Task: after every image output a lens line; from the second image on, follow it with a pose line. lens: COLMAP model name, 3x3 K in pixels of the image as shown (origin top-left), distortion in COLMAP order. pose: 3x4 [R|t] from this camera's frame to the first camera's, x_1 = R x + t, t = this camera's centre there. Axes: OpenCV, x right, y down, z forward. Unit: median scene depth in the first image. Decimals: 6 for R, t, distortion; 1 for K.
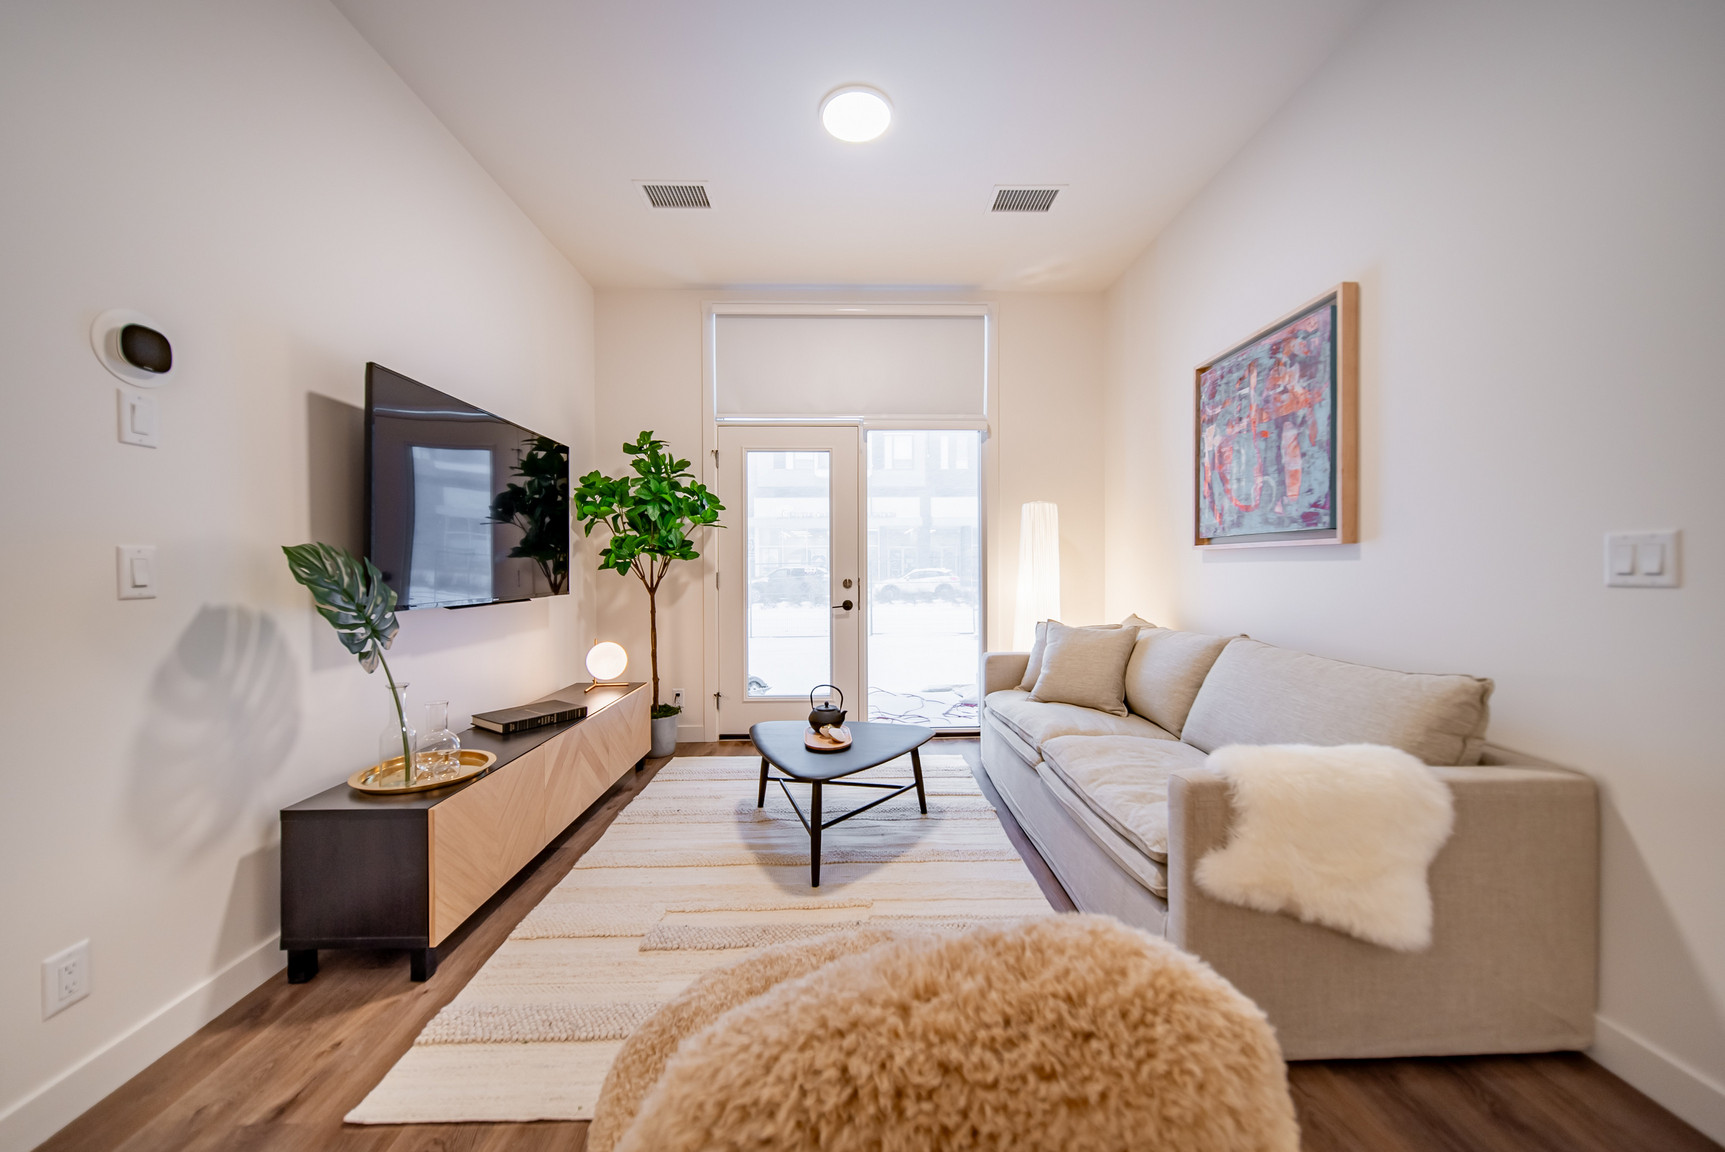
lens RADIAL K [[633.8, 0, 862.5], [0, 633.8, 576.0], [0, 0, 1]] dist [0.000252, 0.000024]
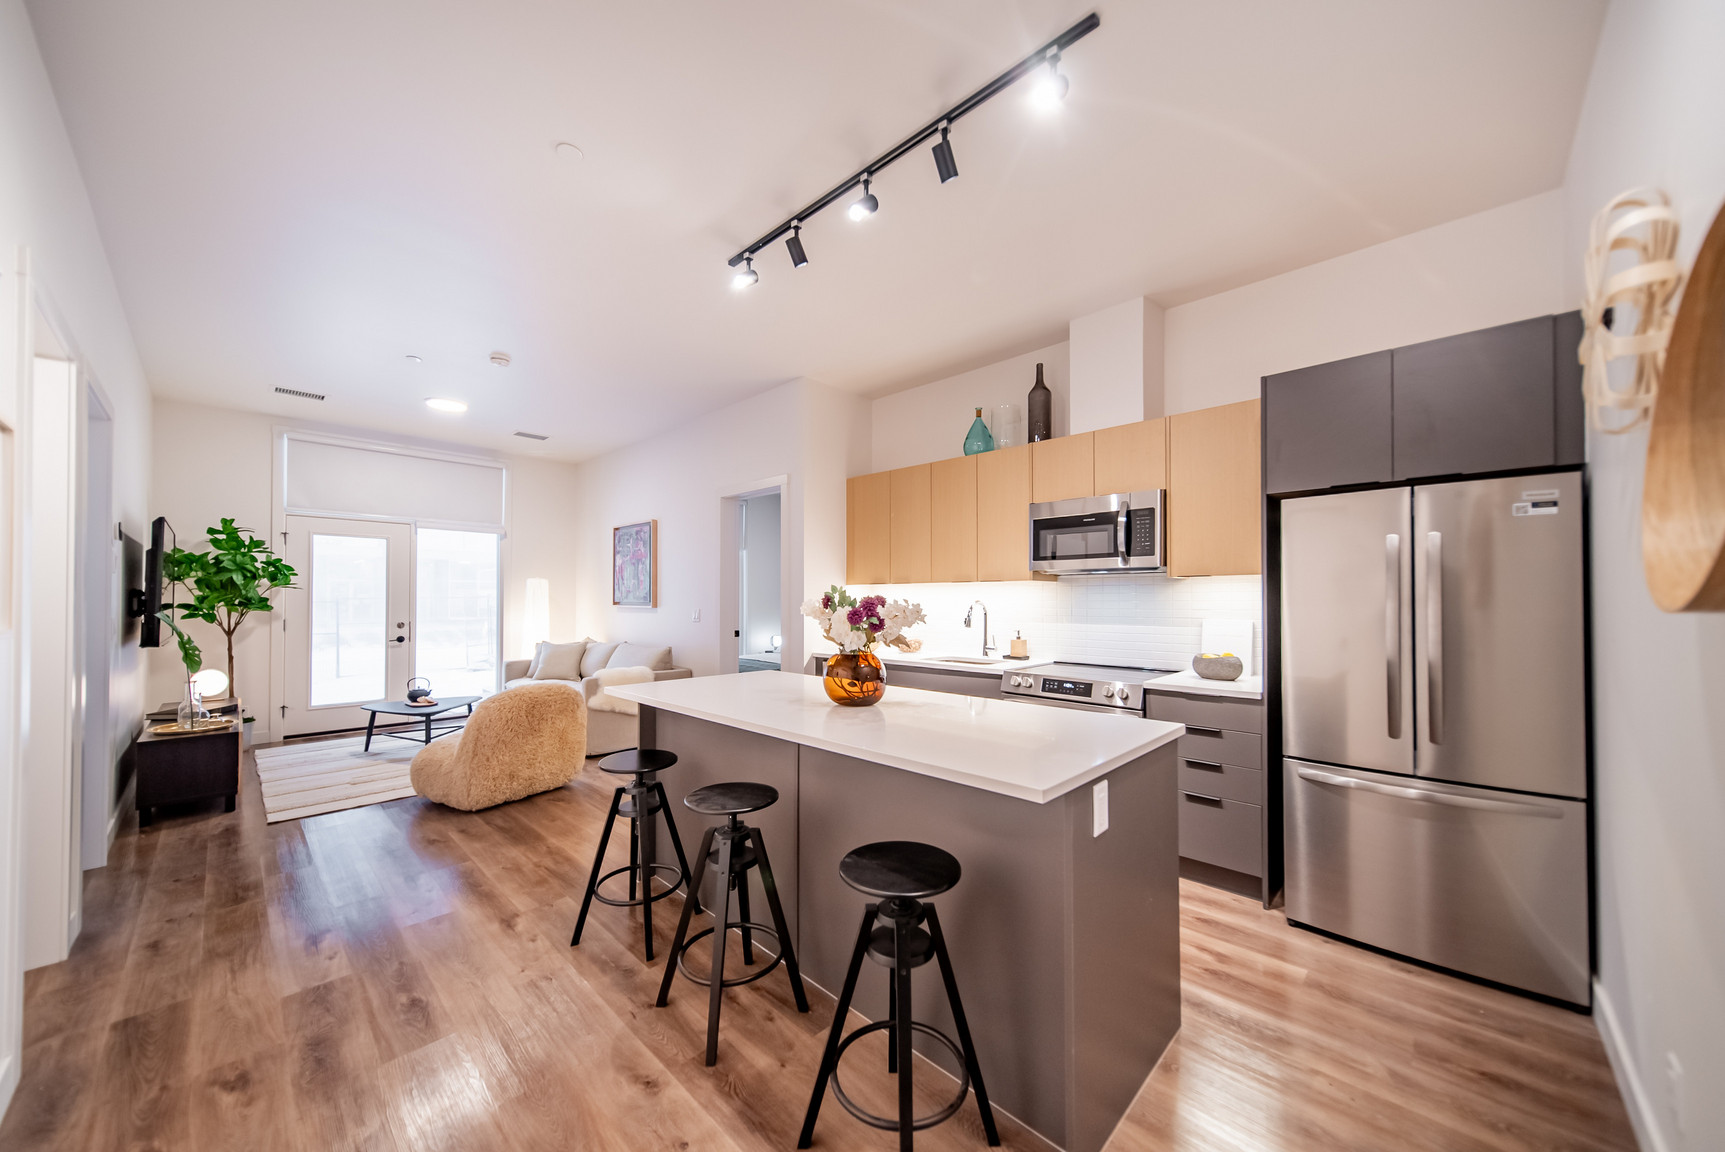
lens RADIAL K [[611.1, 0, 873.7], [0, 611.1, 593.5], [0, 0, 1]] dist [0.000850, 0.000076]
pose [[0.707006, 0.013592, 0.707077, -0.283446], [0.007191, 0.999625, -0.026405, -0.019328], [-0.707171, 0.023753, 0.706643, -0.939099]]
